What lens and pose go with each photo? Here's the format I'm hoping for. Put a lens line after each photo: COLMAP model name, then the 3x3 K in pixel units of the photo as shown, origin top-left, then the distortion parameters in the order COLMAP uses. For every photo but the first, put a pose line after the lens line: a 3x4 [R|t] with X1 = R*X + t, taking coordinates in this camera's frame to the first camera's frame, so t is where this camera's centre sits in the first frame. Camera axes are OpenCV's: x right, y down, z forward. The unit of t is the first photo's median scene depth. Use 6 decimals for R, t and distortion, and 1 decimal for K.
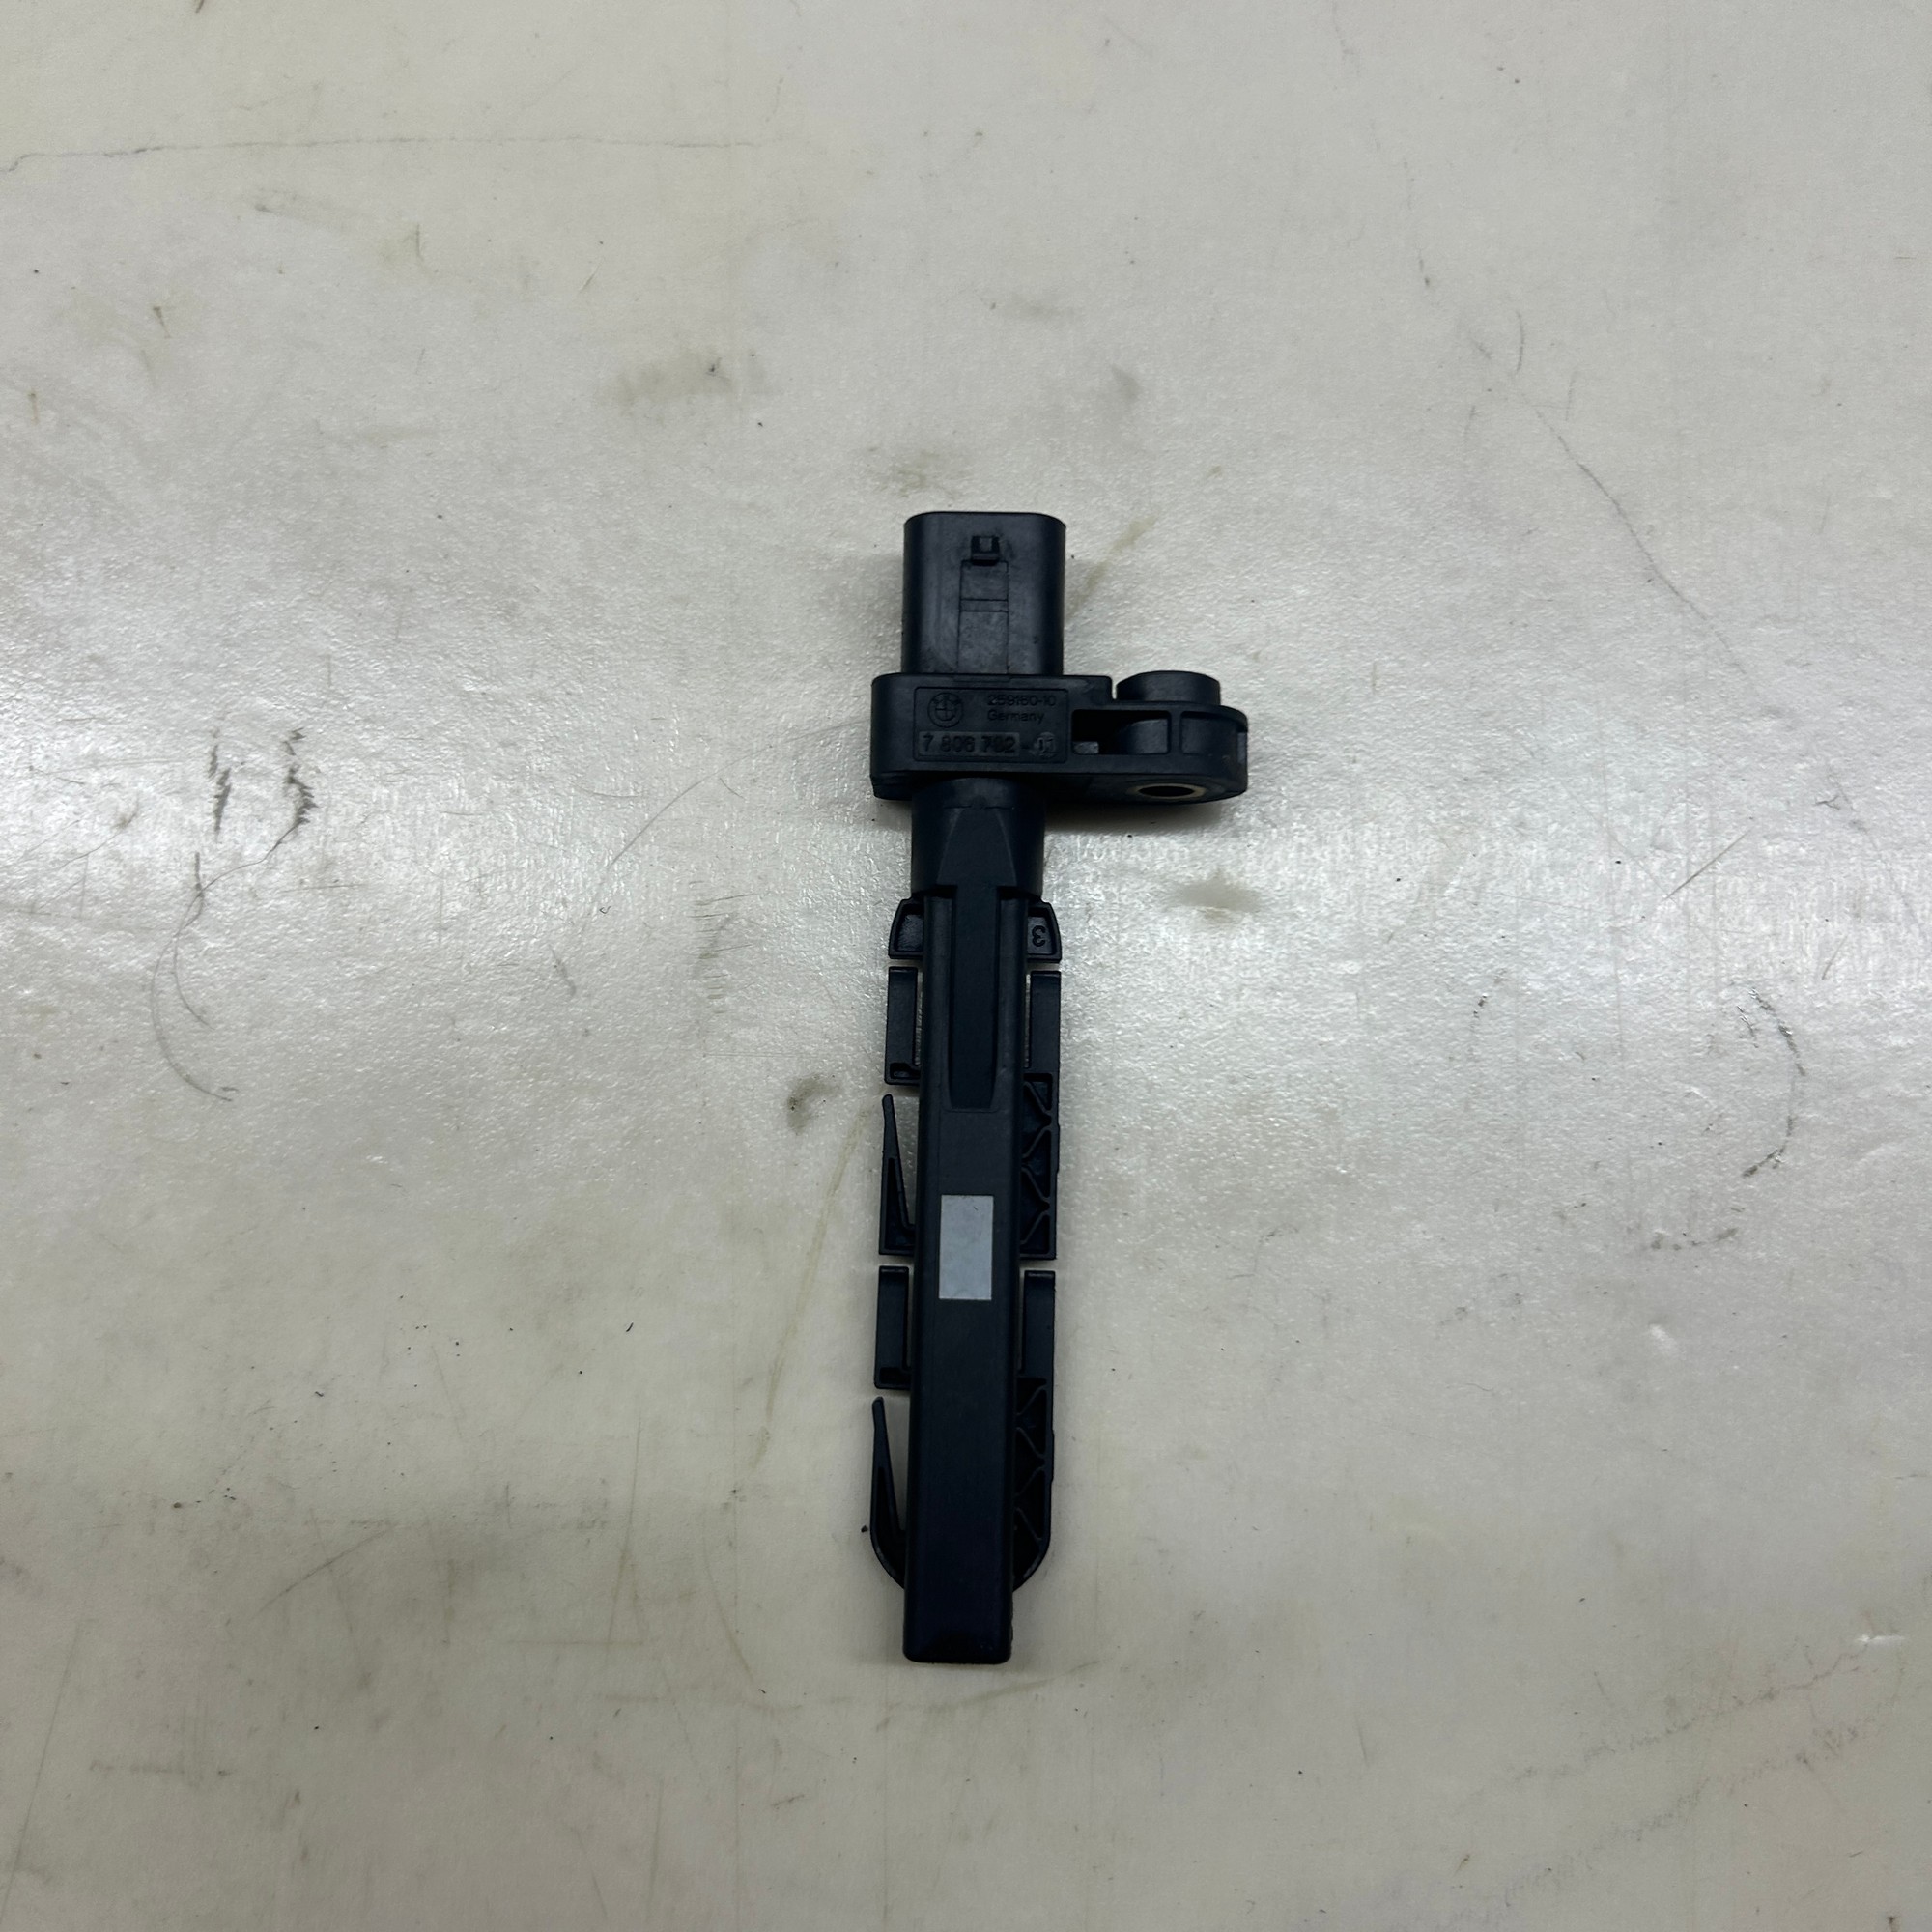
lens RADIAL K [[1919.7, 0, 965.2], [0, 1919.7, 948.8], [0, 0, 1]] dist [-0.023430, 0.000000]
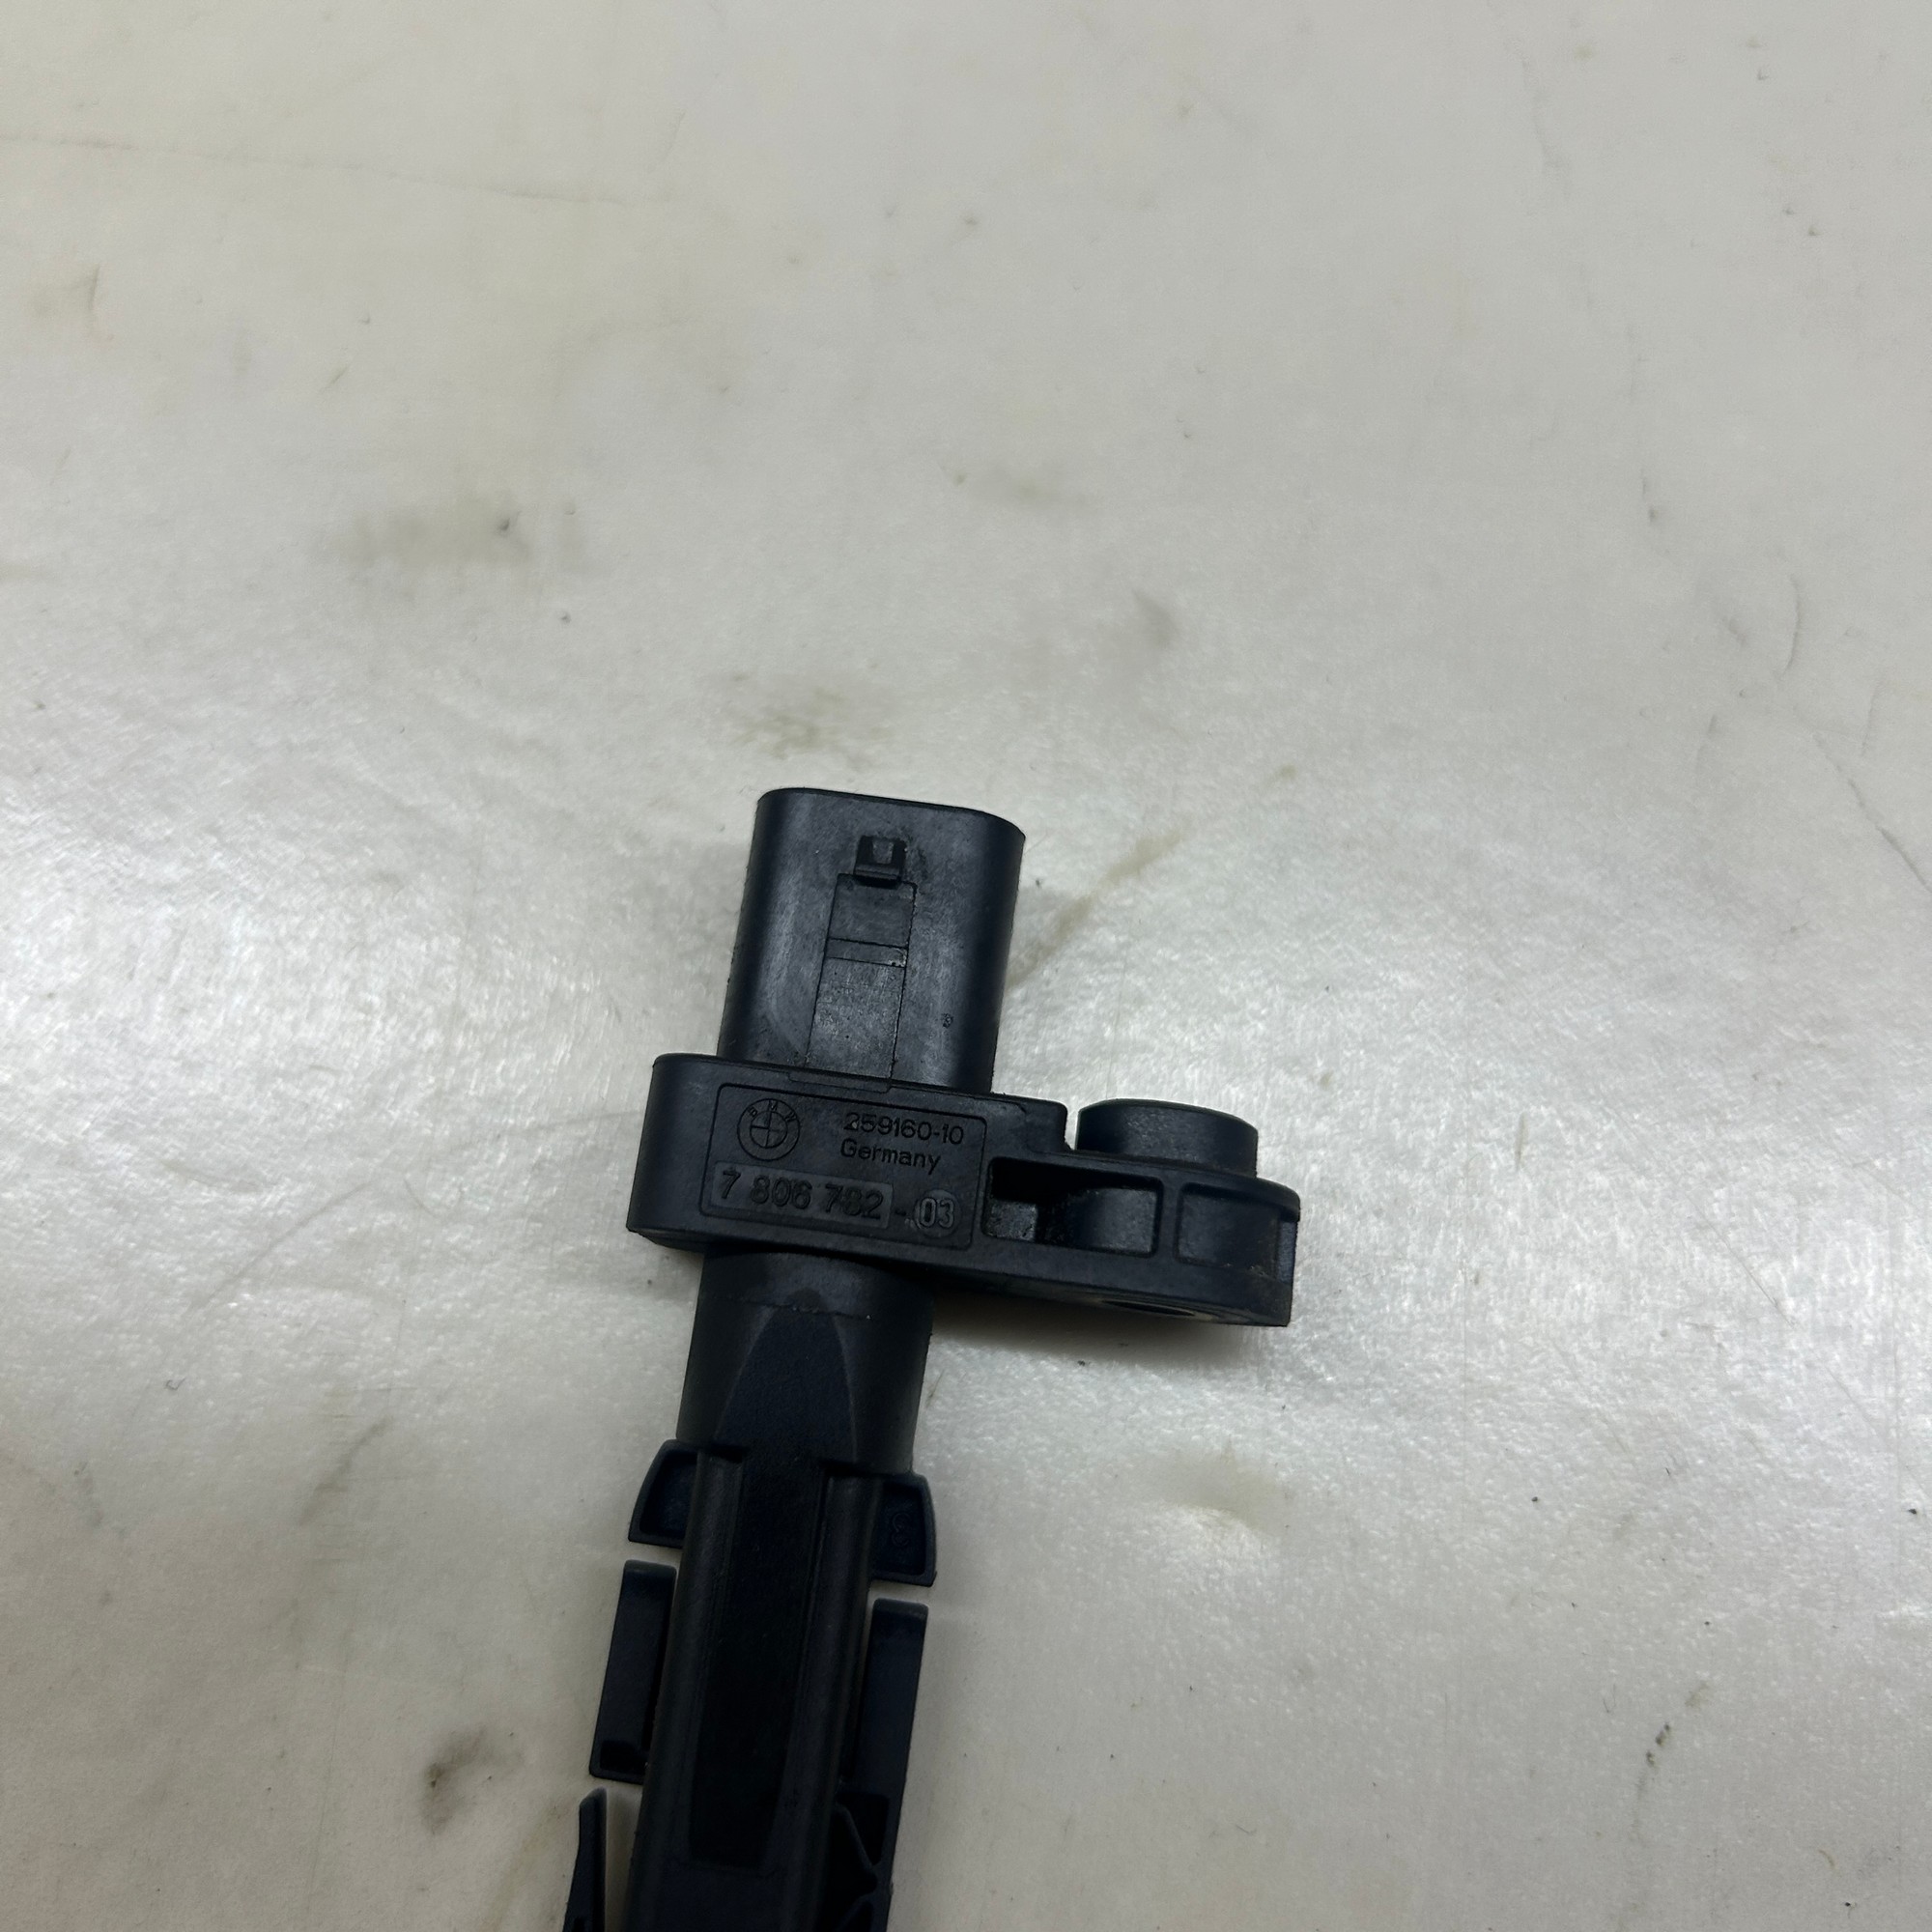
lens RADIAL K [[1919.7, 0, 953.9], [0, 1919.7, 997.8], [0, 0, 1]] dist [-0.023430, 0.000000]
pose [[0.993070, 0.114665, -0.025774, 0.051050], [-0.116910, 0.986245, -0.116846, -0.097722], [0.012022, 0.119049, 0.992816, 0.413008]]
